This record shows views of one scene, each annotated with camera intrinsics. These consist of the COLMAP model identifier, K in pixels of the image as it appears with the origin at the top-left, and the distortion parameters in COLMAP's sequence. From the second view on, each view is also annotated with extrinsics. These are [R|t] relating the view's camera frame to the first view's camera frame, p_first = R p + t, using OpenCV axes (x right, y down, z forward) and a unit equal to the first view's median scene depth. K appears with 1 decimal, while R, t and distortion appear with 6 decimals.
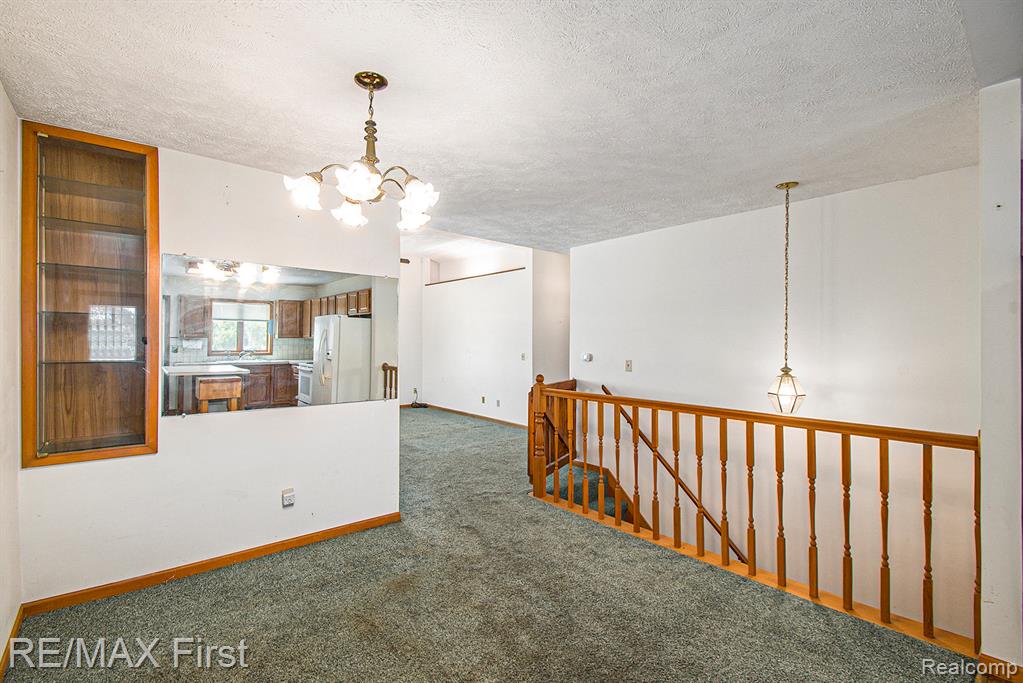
lens RADIAL K [[454.0, 0, 511.5], [0, 454.0, 341.5], [0, 0, 1]] dist [0.001806, -0.019322]
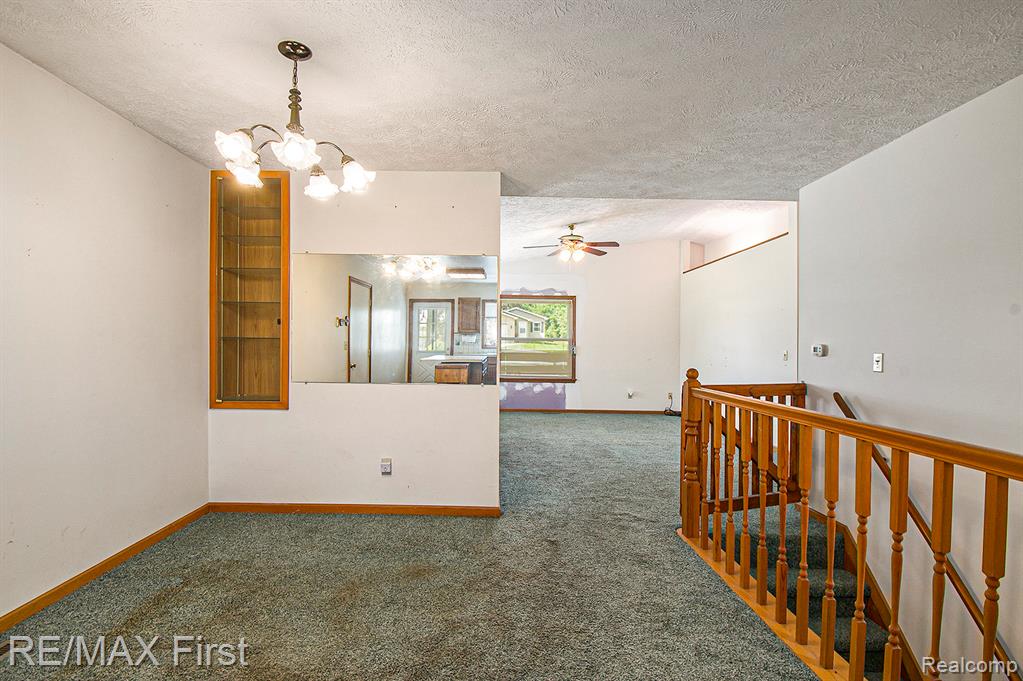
lens RADIAL K [[487.6, 0, 511.5], [0, 487.6, 340.5], [0, 0, 1]] dist [-0.029844, -0.000113]
pose [[0.764873, 0.004501, -0.644165, 0.350836], [-0.009695, 0.999943, -0.004525, 0.029483], [0.644108, 0.009706, 0.764873, 0.208224]]
